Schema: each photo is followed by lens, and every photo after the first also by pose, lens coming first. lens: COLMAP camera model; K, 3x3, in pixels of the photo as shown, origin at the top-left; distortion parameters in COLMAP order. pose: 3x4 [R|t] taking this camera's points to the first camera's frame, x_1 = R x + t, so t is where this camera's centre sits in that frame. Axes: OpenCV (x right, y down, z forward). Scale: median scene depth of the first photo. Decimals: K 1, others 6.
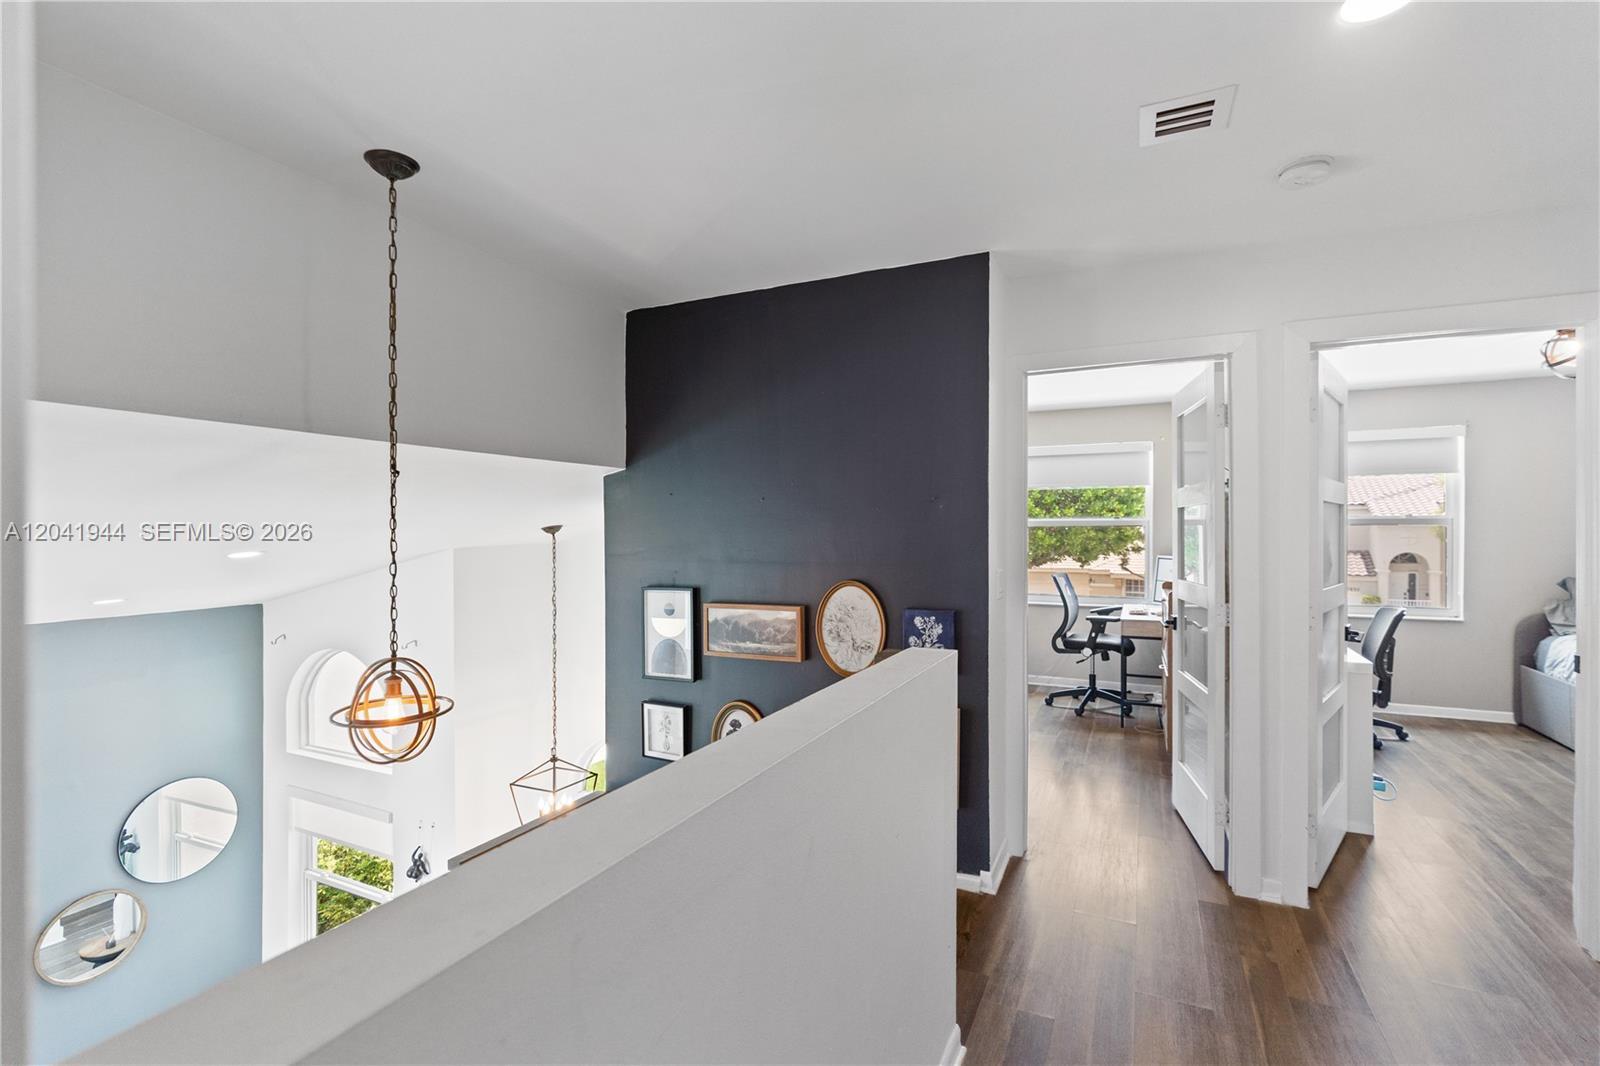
lens RADIAL K [[720.2, 0, 799.3], [0, 720.2, 534.7], [0, 0, 1]] dist [-0.005688, 0.000164]
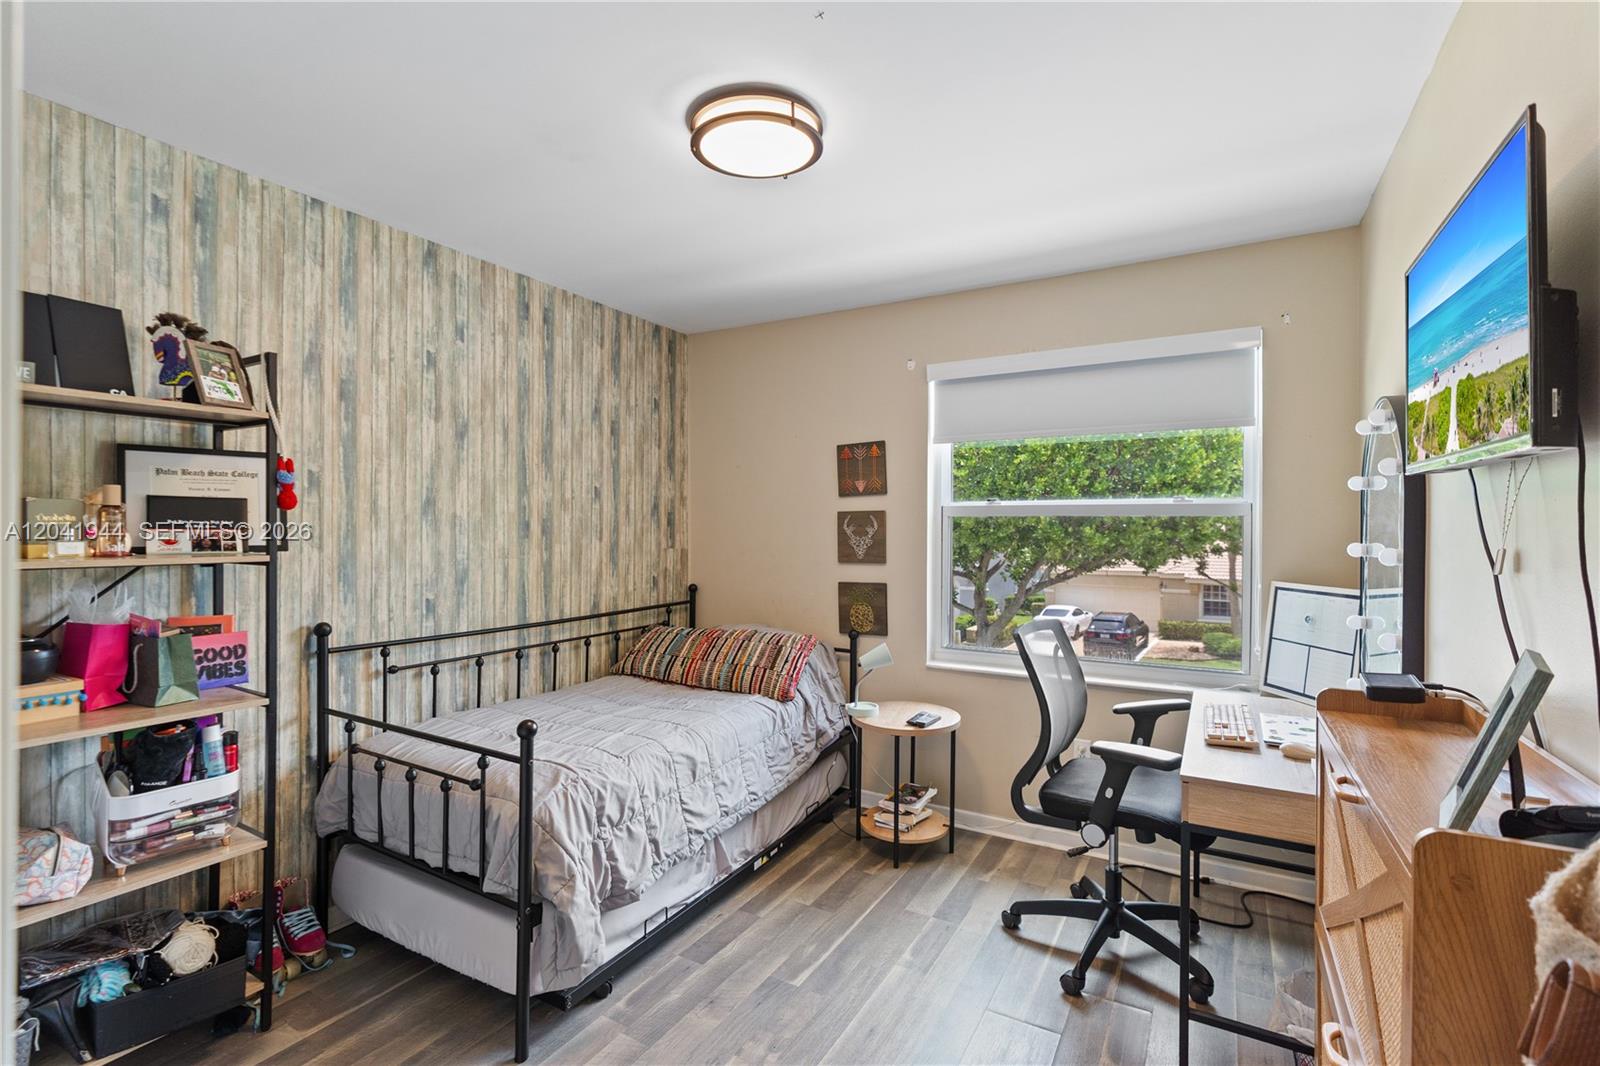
lens RADIAL K [[720.2, 0, 799.3], [0, 720.2, 534.7], [0, 0, 1]] dist [-0.005688, 0.000164]
pose [[0.996220, 0.003028, -0.086813, 0.256071], [-0.002650, 0.999987, 0.004468, -0.002186], [0.086825, -0.004221, 0.996215, 0.556575]]
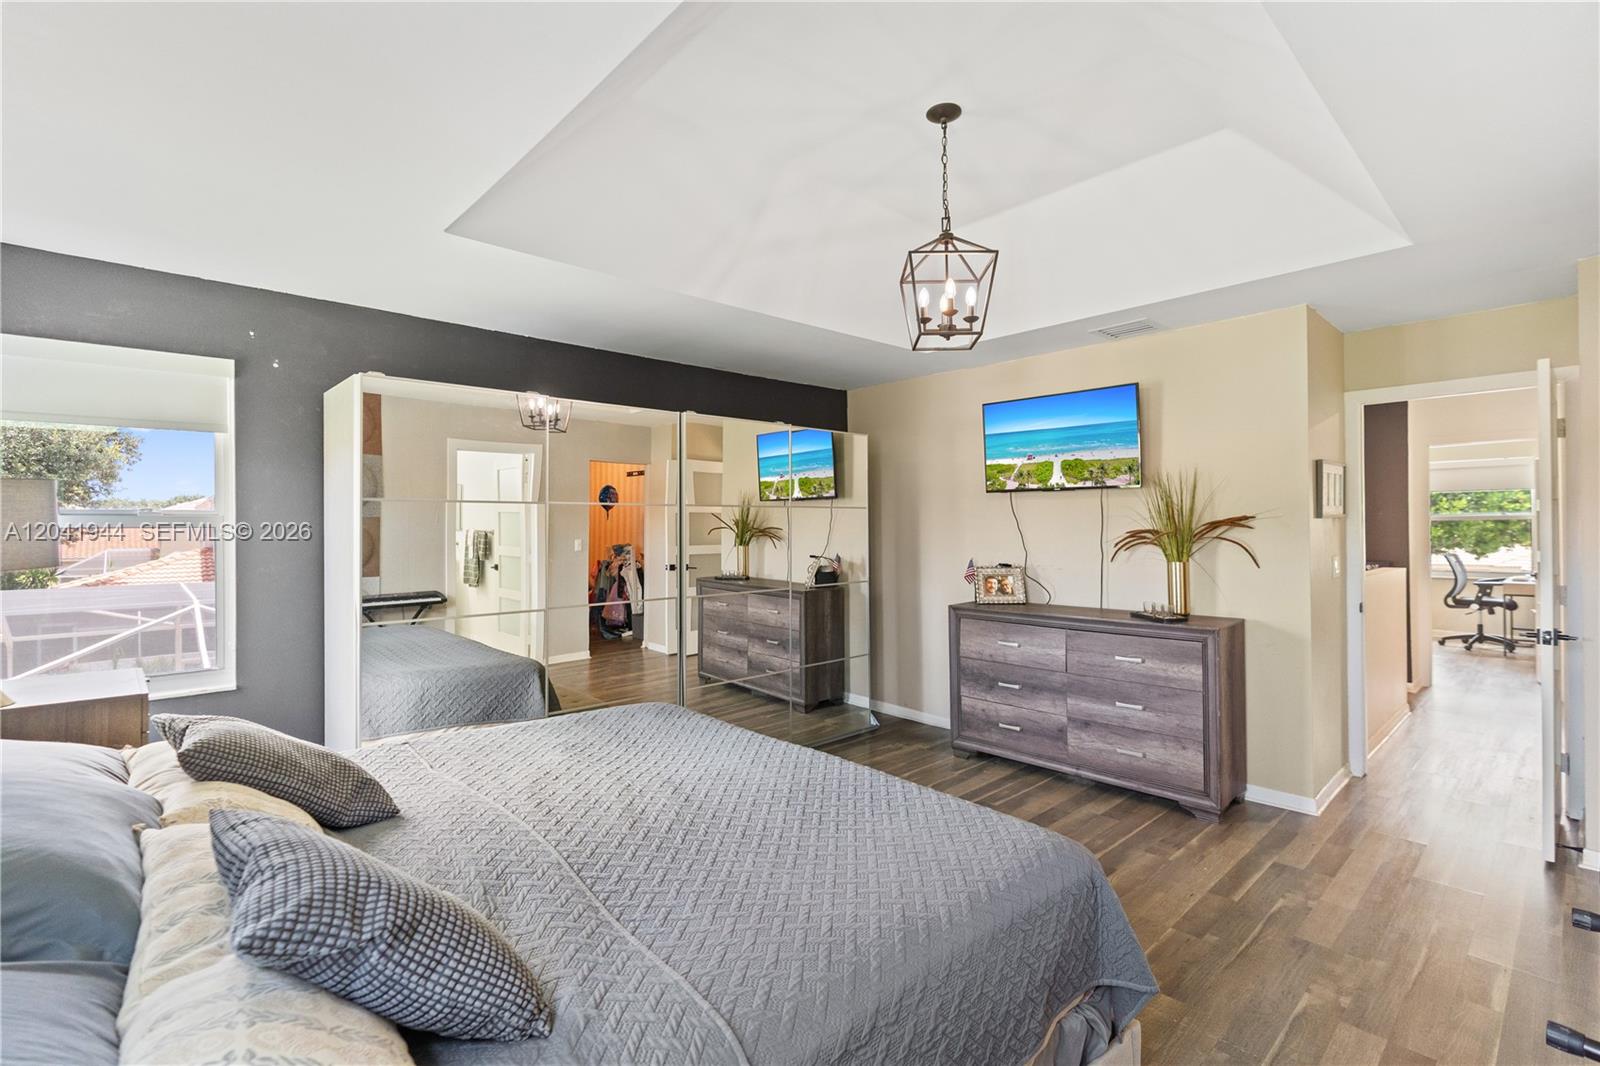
lens RADIAL K [[713.7, 0, 800.0], [0, 713.7, 533.0], [0, 0, 1]] dist [-0.003379, 0.000210]
pose [[0.924389, -0.011802, -0.381268, -0.288972], [0.011855, 0.999927, -0.002210, 0.001454], [0.381266, -0.002477, 0.924462, -0.791370]]
